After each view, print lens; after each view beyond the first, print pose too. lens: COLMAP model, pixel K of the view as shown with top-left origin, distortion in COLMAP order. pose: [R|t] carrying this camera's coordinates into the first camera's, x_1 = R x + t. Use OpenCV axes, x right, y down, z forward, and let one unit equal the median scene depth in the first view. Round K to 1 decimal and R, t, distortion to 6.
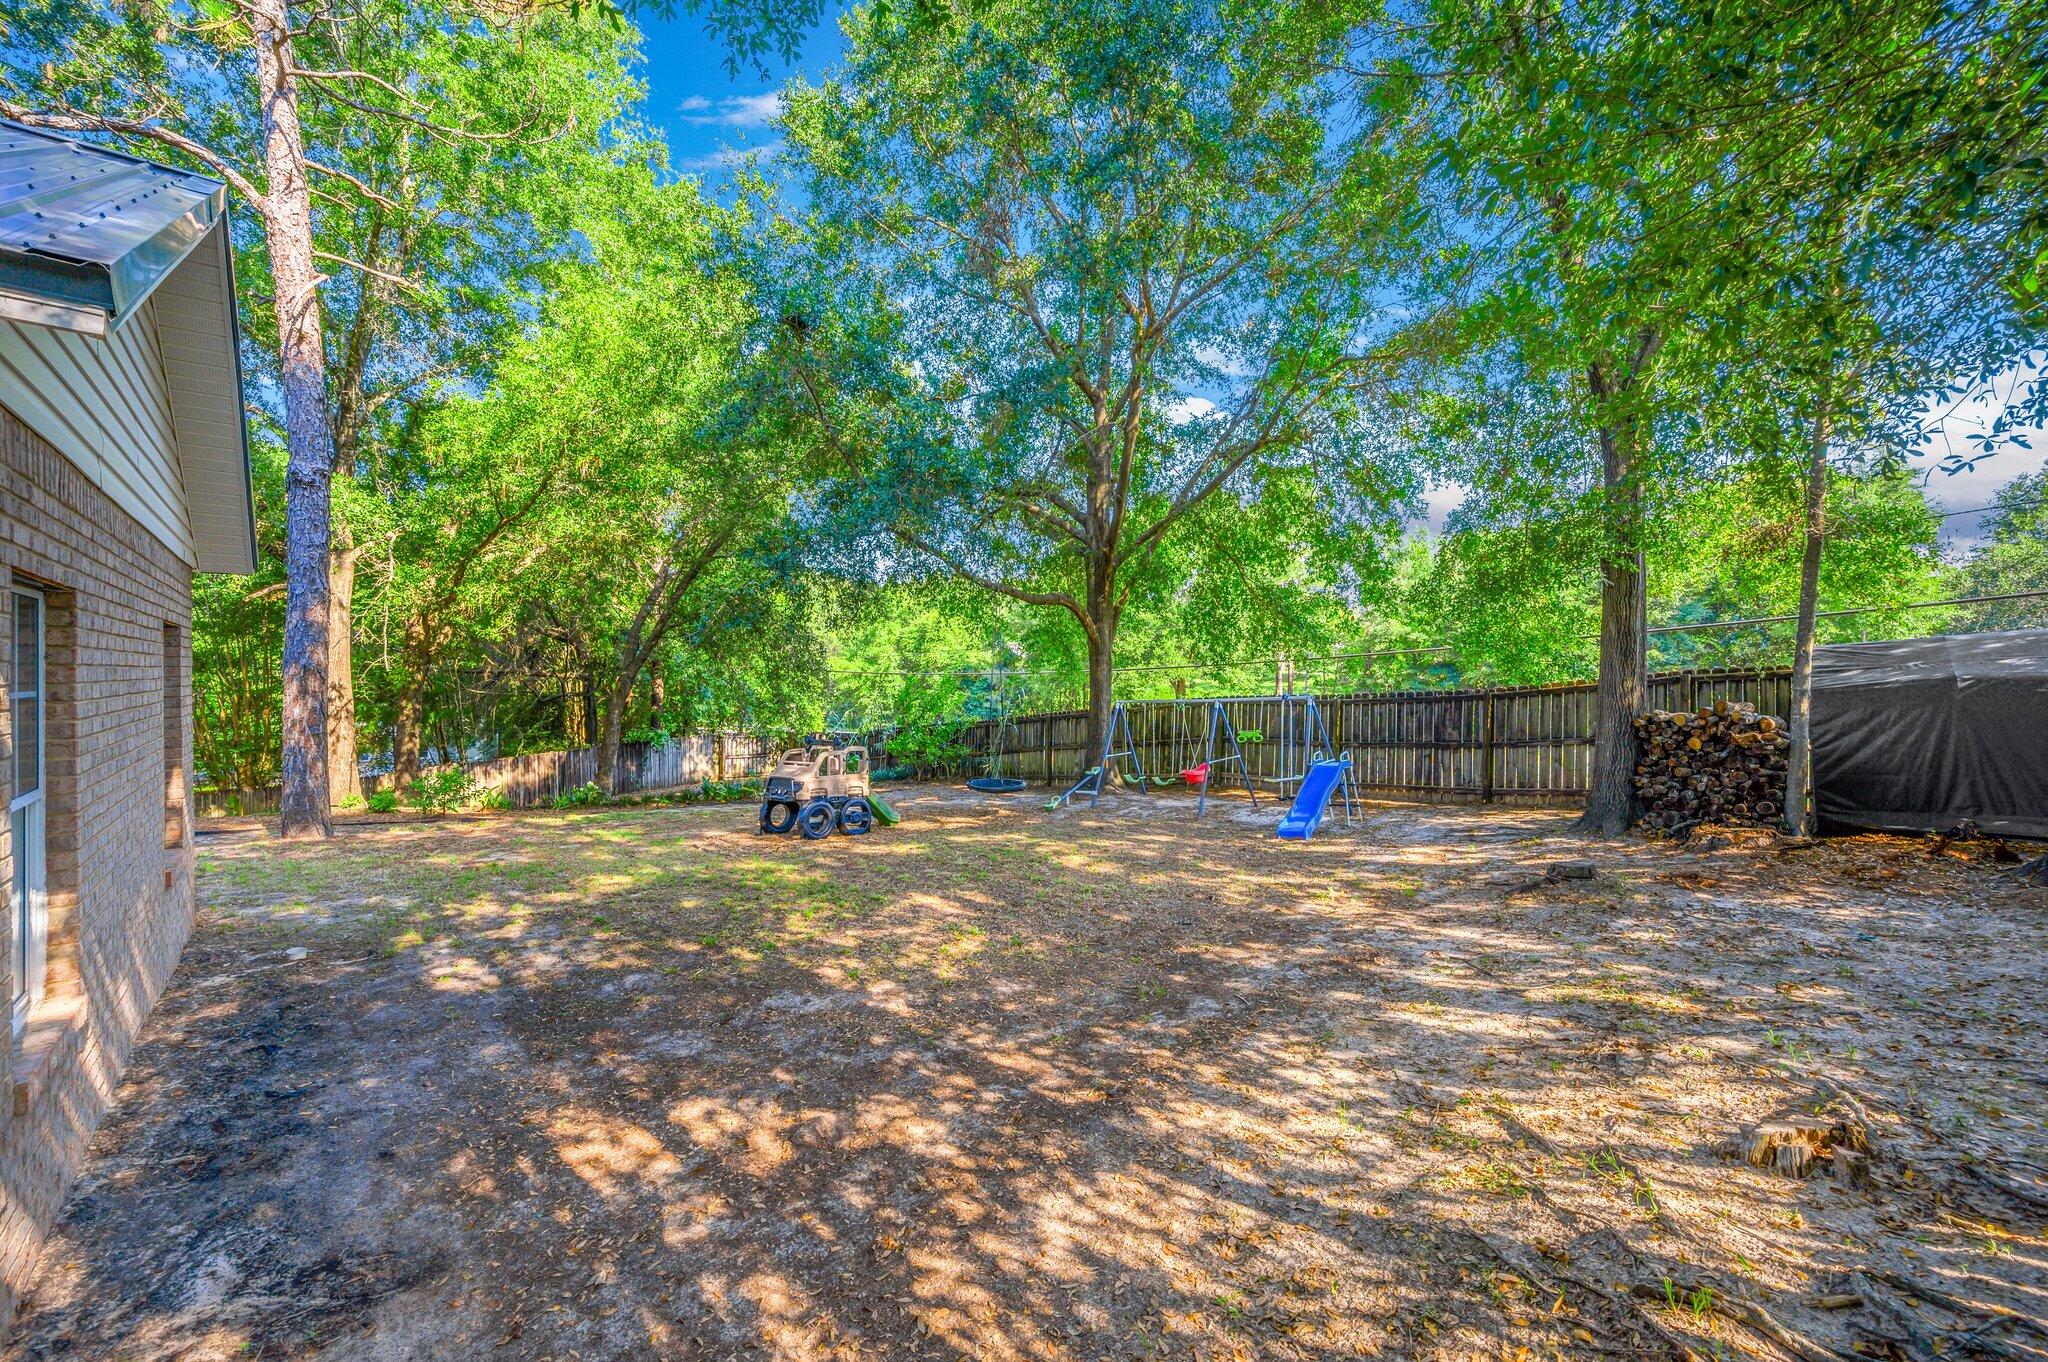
lens RADIAL K [[799.6, 0, 1024.0], [0, 799.6, 681.0], [0, 0, 1]] dist [0.010003, 0.000072]
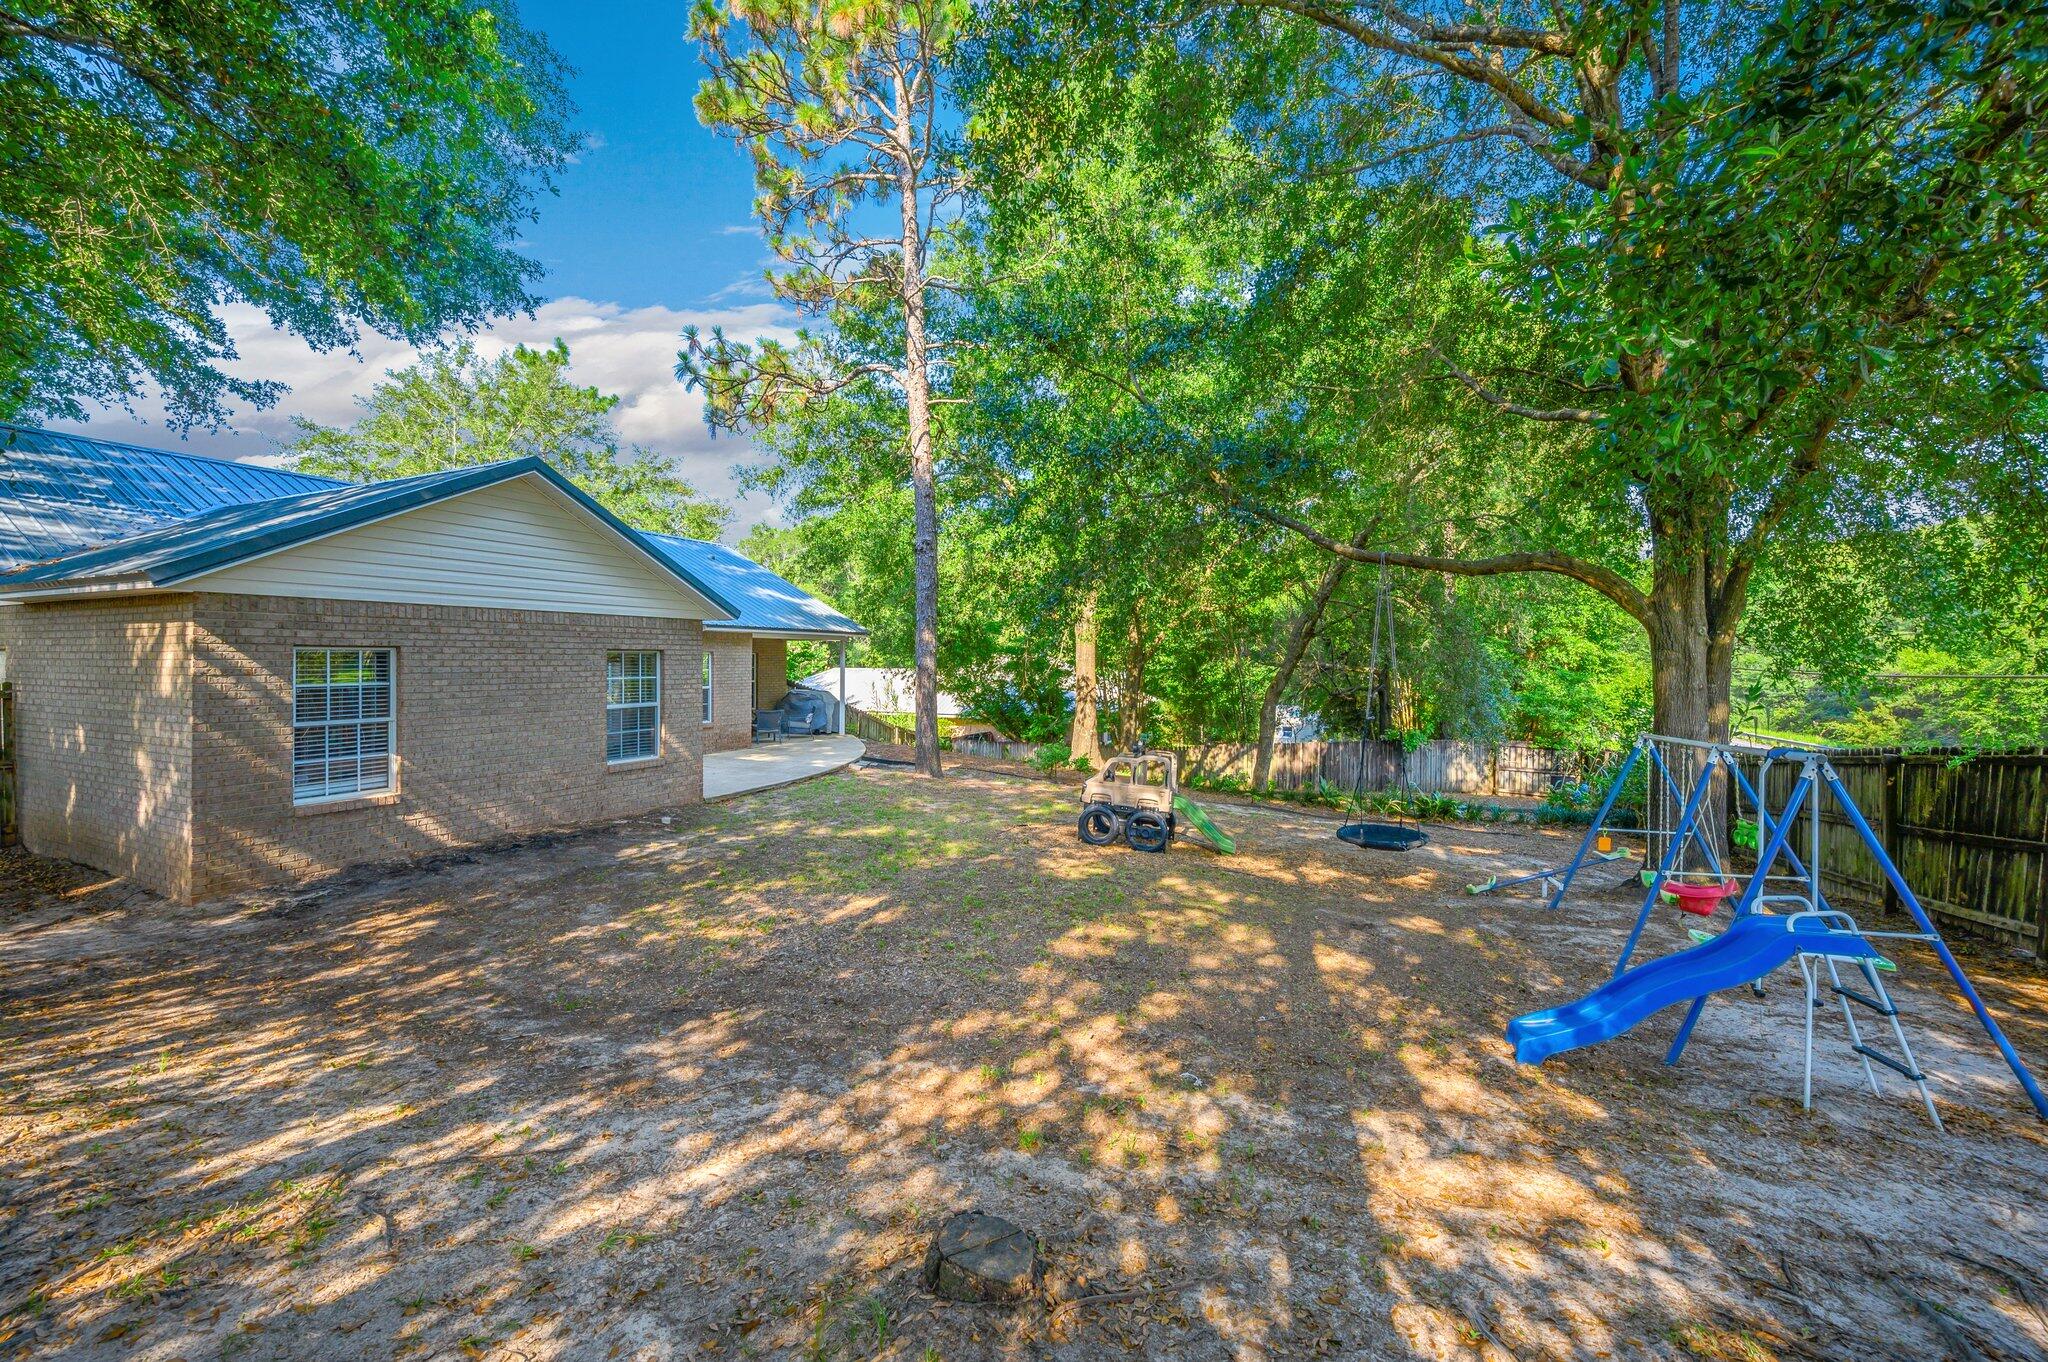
lens RADIAL K [[799.6, 0, 1024.0], [0, 799.6, 681.0], [0, 0, 1]] dist [0.010003, 0.000072]
pose [[0.391873, 0.023310, -0.919724, 1.382902], [-0.013944, 0.999715, 0.019396, -0.060116], [0.919914, 0.005224, 0.392086, 1.170460]]
